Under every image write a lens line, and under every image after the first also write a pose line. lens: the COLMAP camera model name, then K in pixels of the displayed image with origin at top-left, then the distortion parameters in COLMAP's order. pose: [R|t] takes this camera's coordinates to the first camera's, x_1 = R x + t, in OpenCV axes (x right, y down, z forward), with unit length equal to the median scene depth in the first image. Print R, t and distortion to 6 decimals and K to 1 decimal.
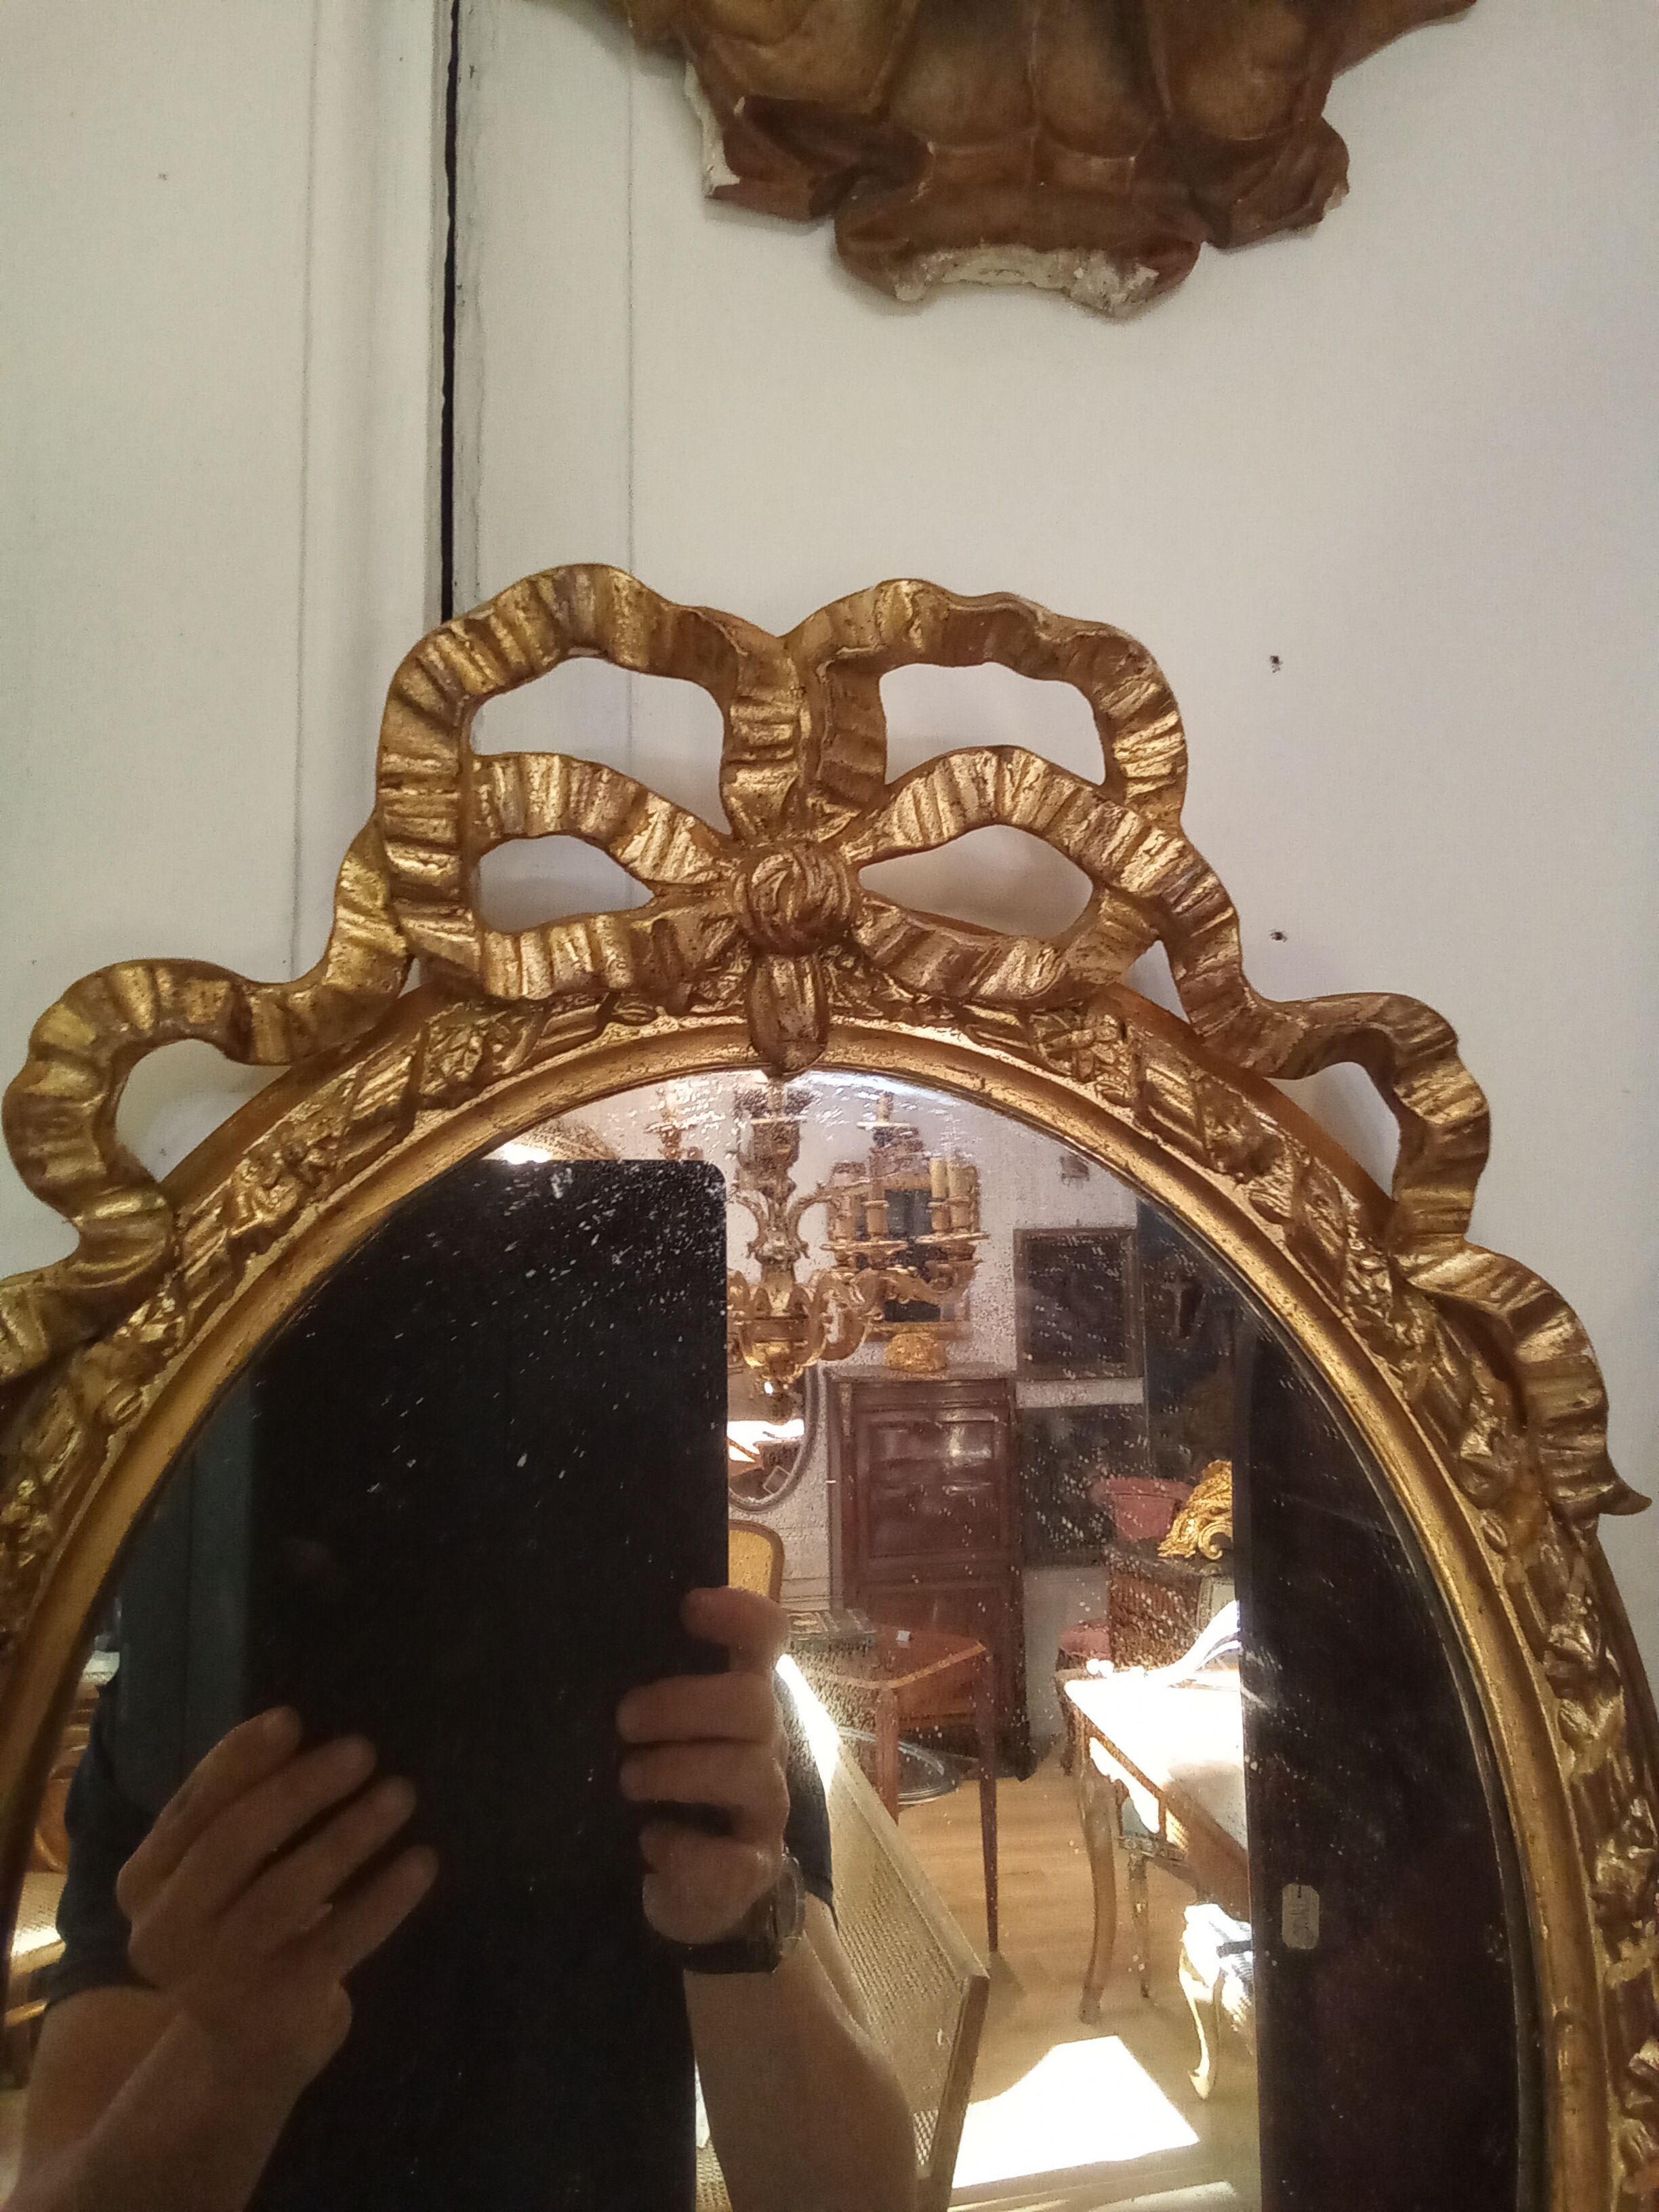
lens RADIAL K [[1565.7, 0, 829.5], [0, 1565.7, 1106.0], [0, 0, 1]] dist [0.082618, -0.120101]
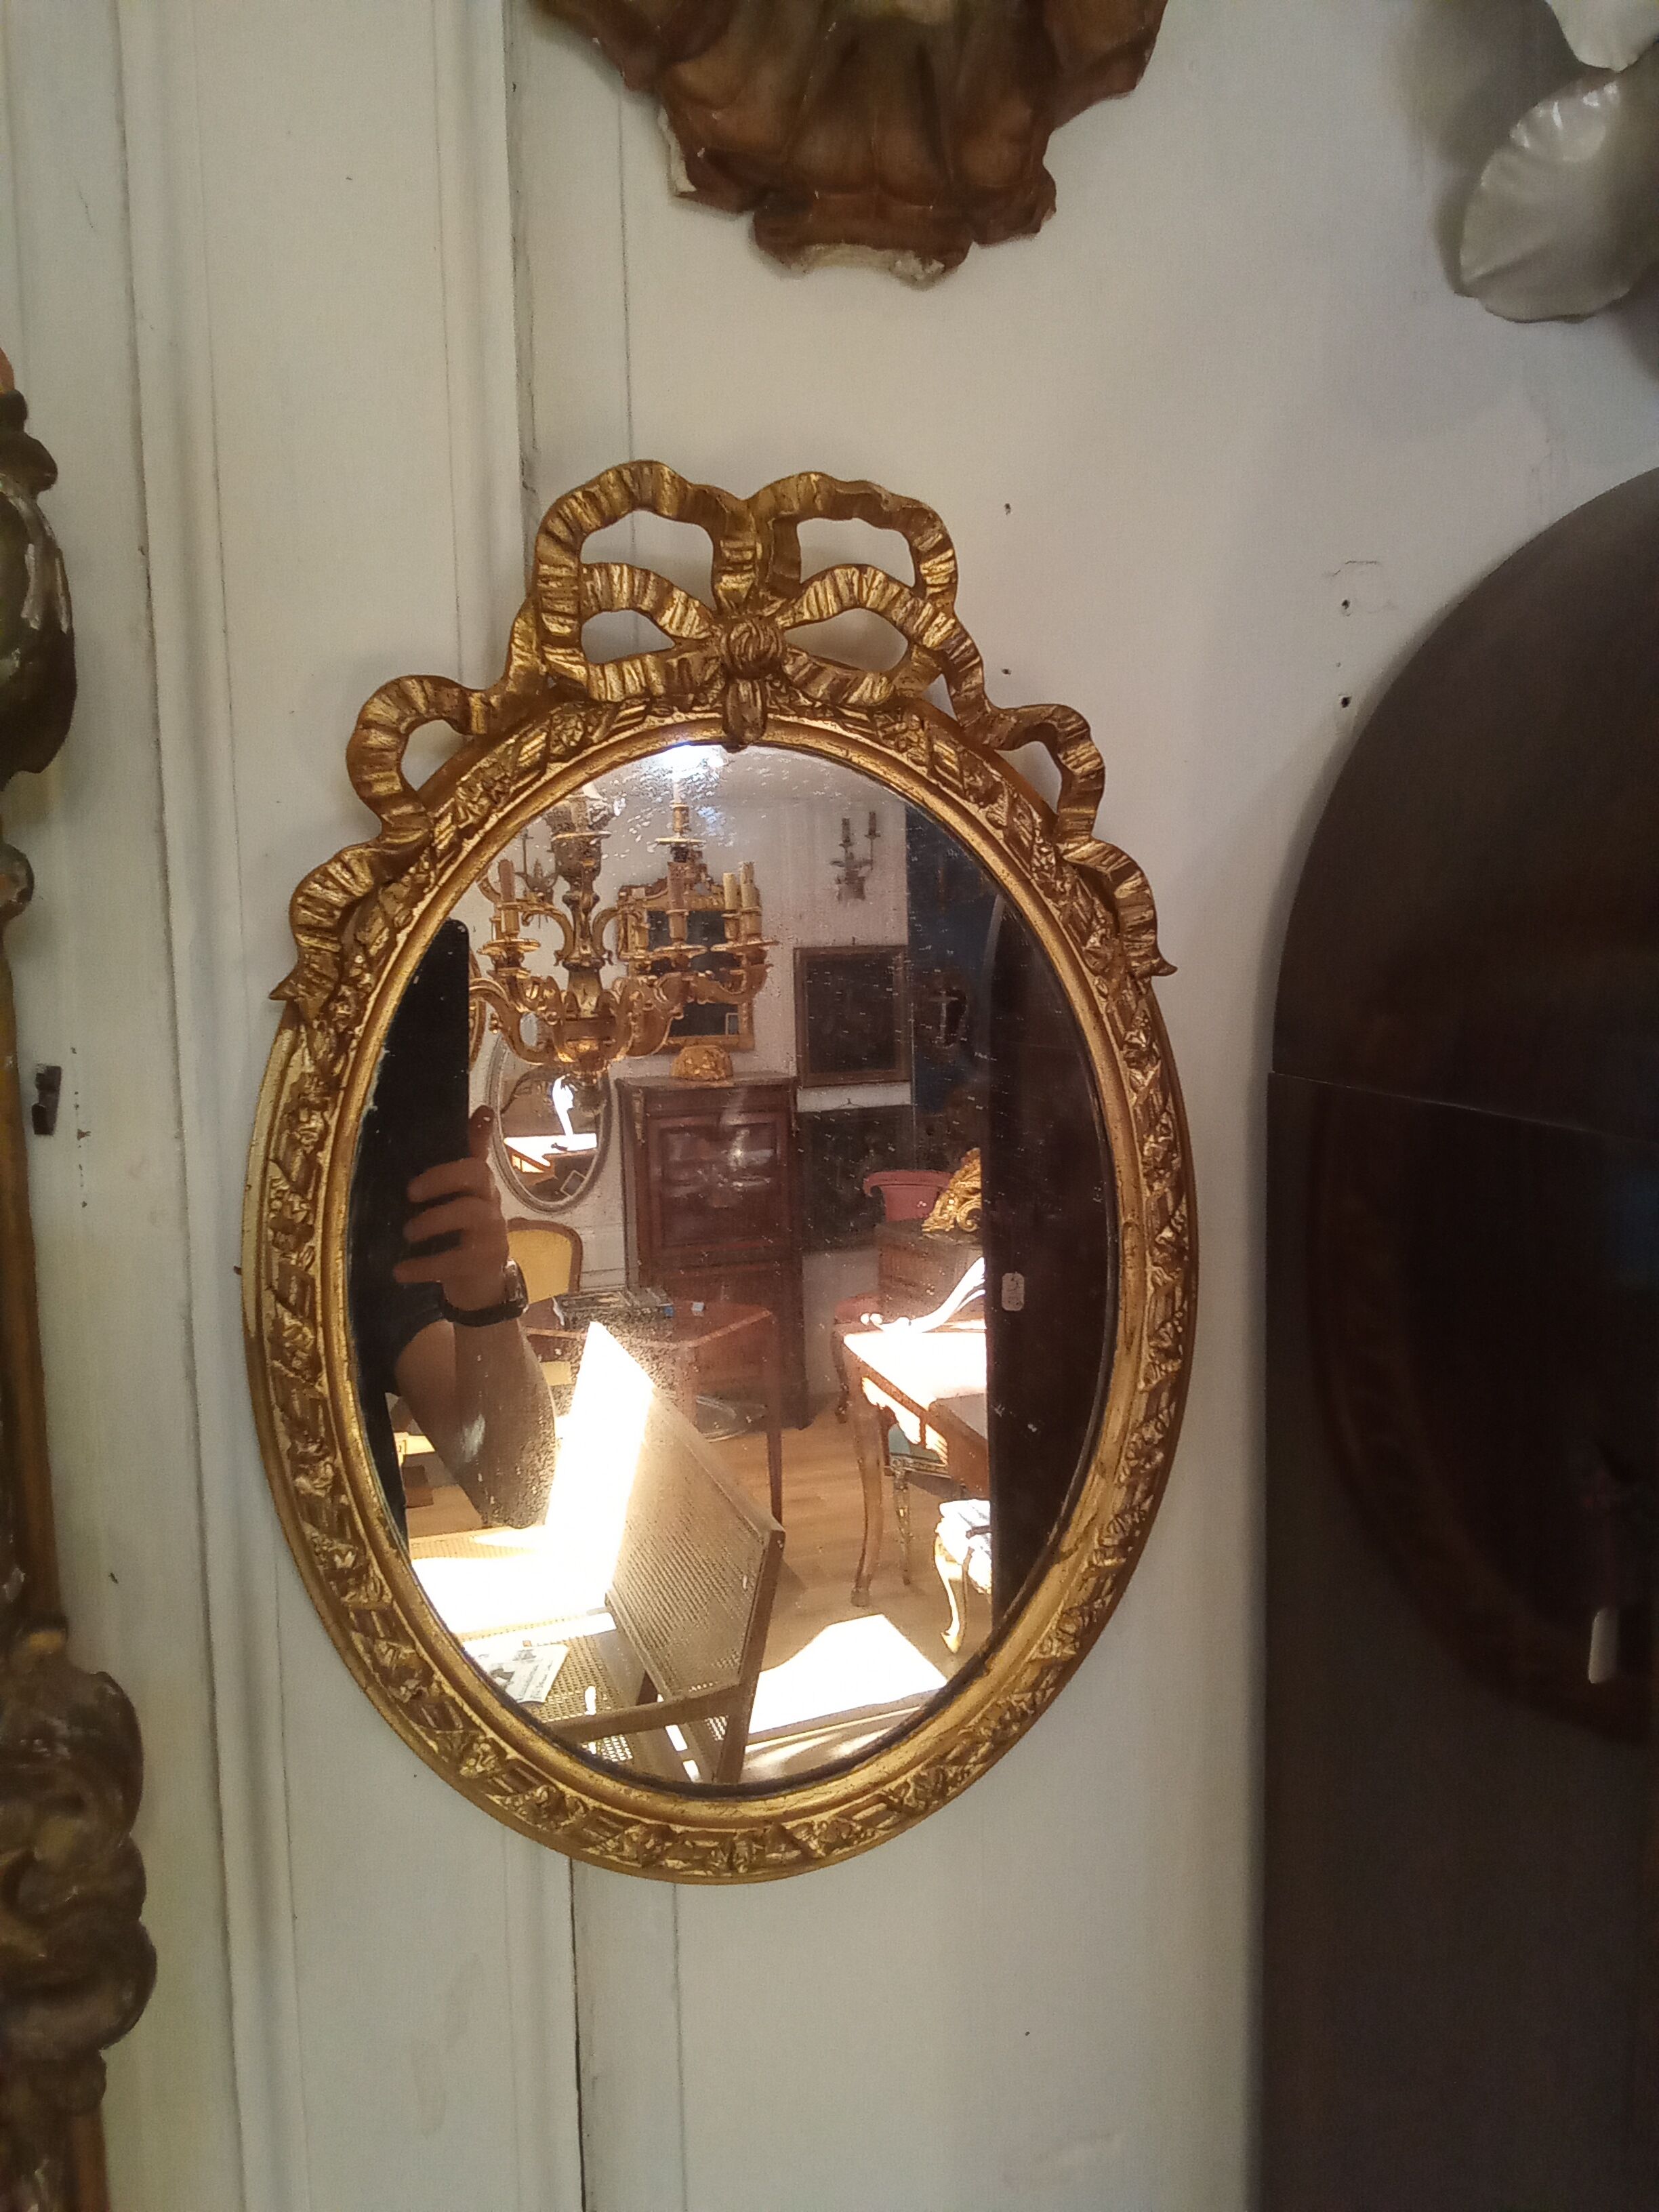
lens RADIAL K [[1565.7, 0, 829.5], [0, 1565.7, 1106.0], [0, 0, 1]] dist [0.082618, -0.120101]
pose [[0.989450, -0.023160, 0.143009, -0.202846], [-0.001355, 0.985616, 0.168995, 0.085004], [-0.144866, -0.167406, 0.975187, -0.895459]]
